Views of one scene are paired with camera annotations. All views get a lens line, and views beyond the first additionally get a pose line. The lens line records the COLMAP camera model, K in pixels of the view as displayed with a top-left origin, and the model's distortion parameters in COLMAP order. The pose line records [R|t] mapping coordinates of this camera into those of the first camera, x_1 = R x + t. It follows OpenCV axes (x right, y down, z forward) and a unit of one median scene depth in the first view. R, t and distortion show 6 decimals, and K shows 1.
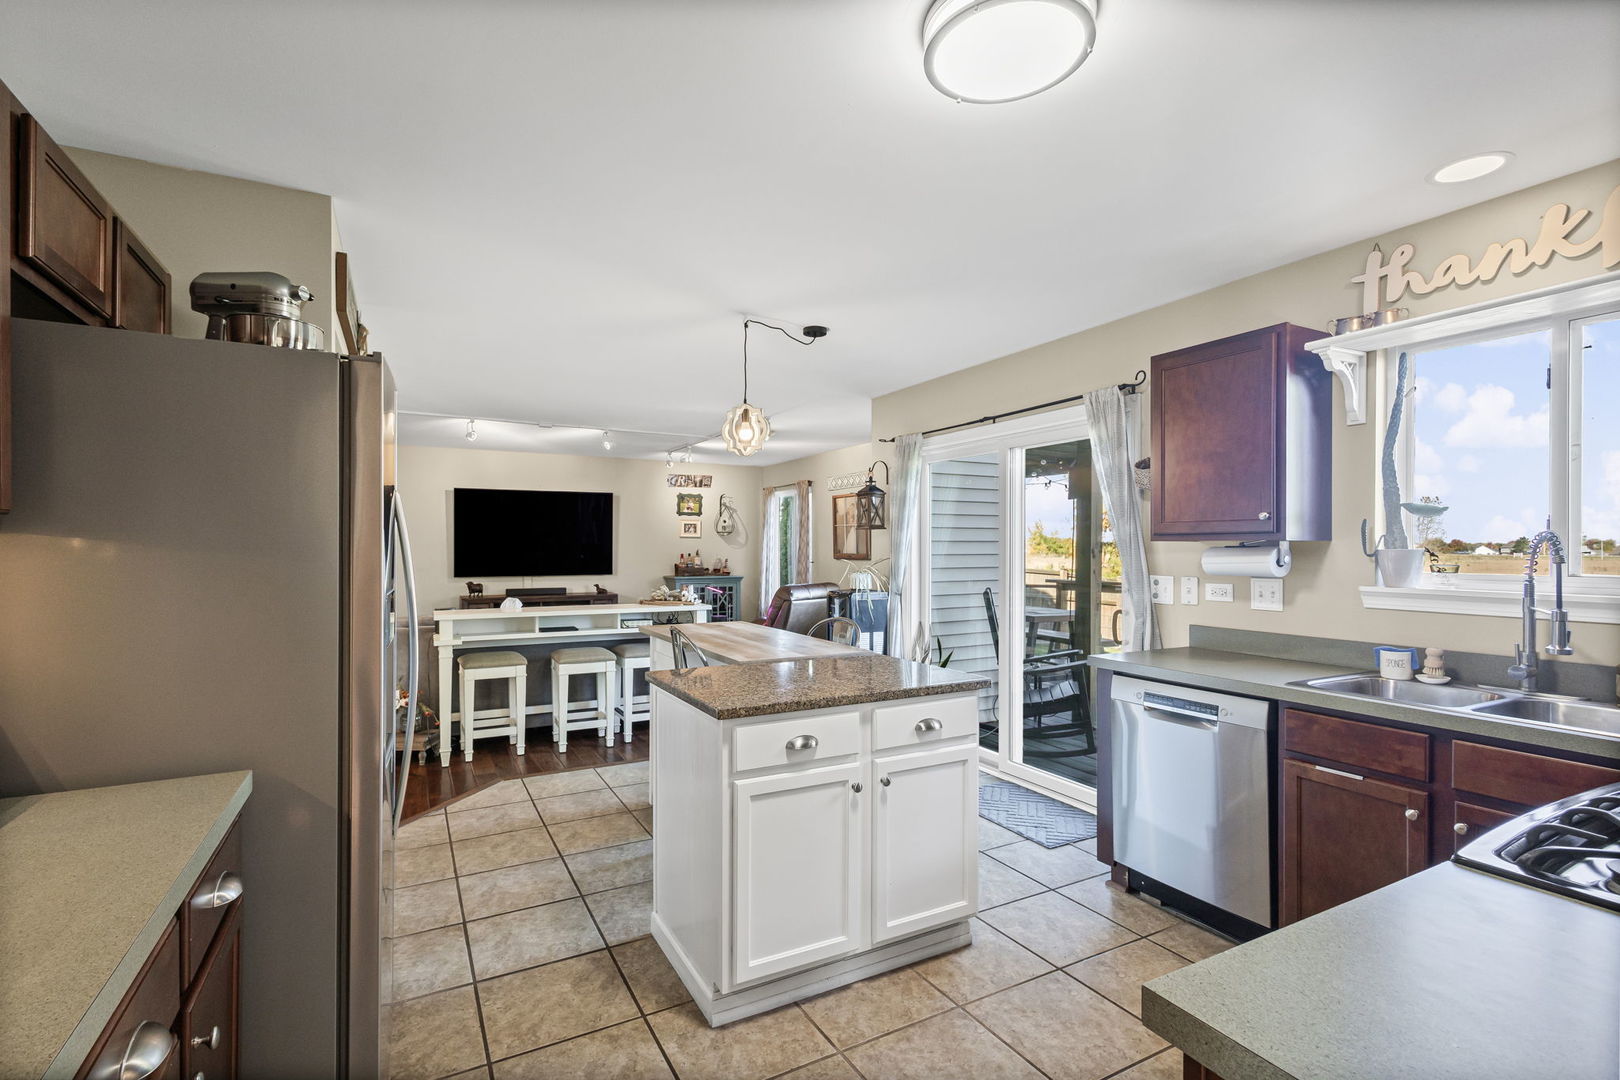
lens RADIAL K [[750.1, 0, 811.6], [0, 750.1, 541.9], [0, 0, 1]] dist [0.015395, -0.000688]
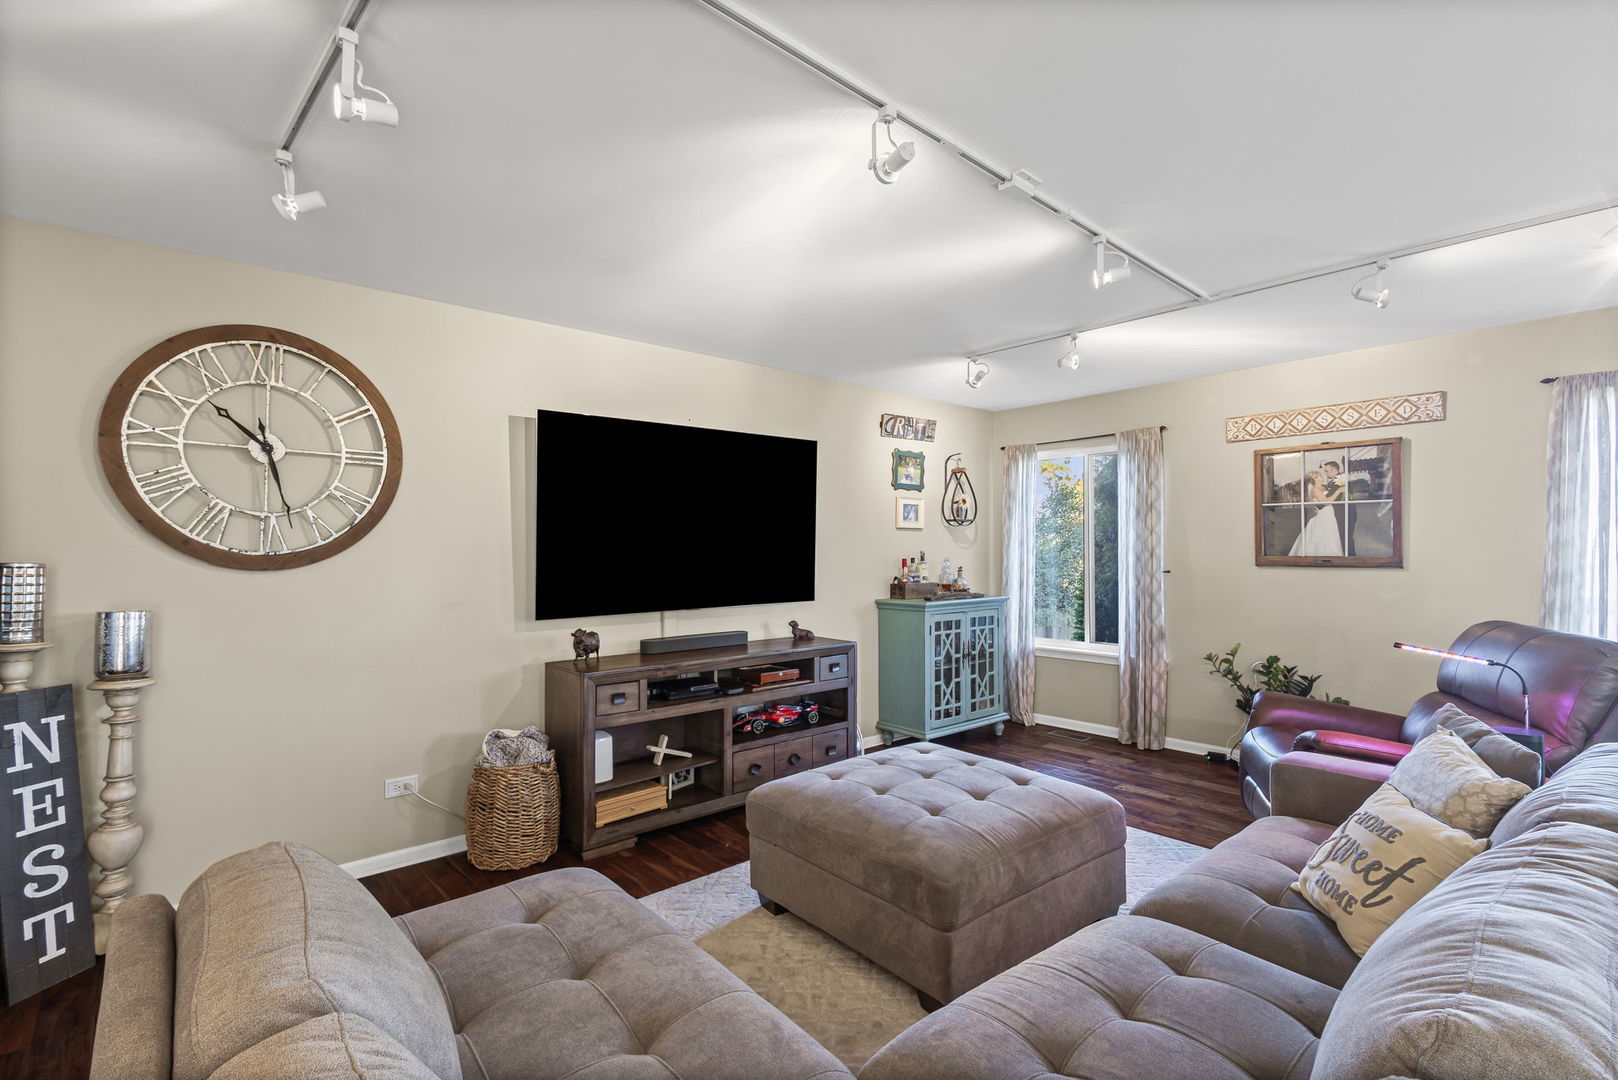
lens RADIAL K [[749.1, 0, 806.3], [0, 749.1, 546.9], [0, 0, 1]] dist [0.015395, -0.000688]
pose [[0.973110, -0.005914, 0.230263, -0.388420], [0.004940, 0.999976, 0.004806, 0.004464], [-0.230286, -0.003540, 0.973117, 0.505932]]
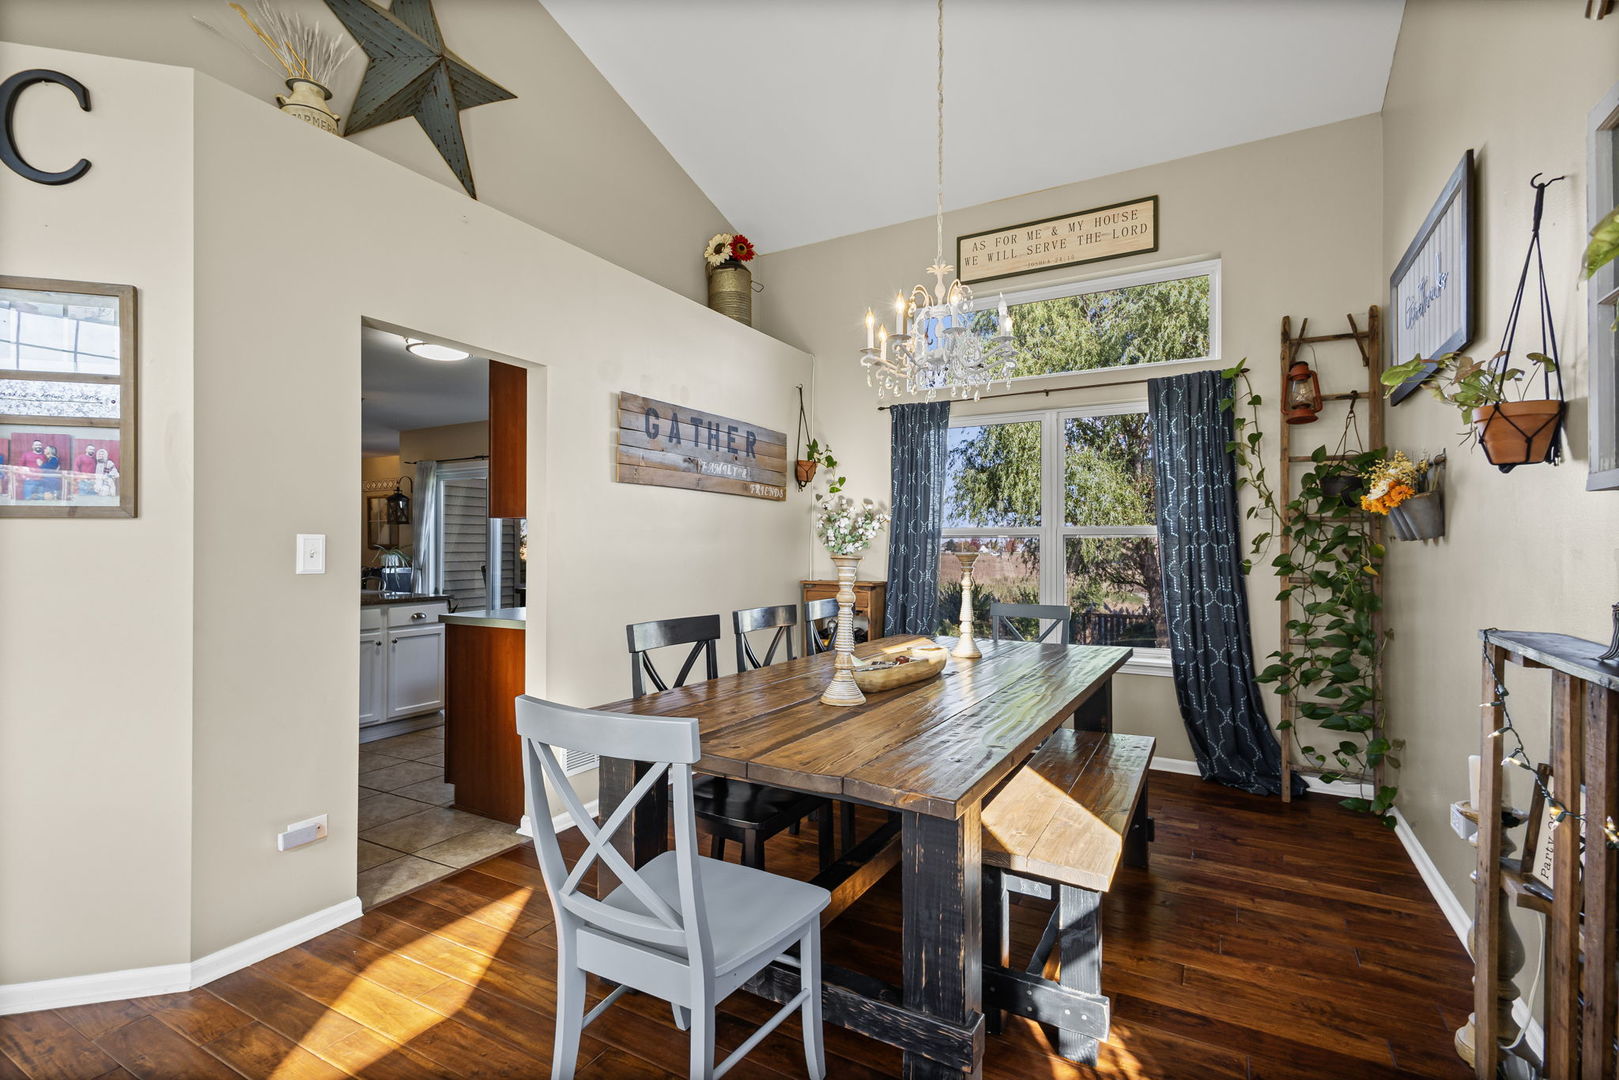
lens RADIAL K [[749.6, 0, 809.3], [0, 749.6, 541.8], [0, 0, 1]] dist [0.015395, -0.000688]
pose [[0.848900, -0.001783, 0.528551, -0.008432], [0.001486, 0.999998, 0.000988, 0.010383], [-0.528552, -0.000053, 0.848901, -0.386203]]
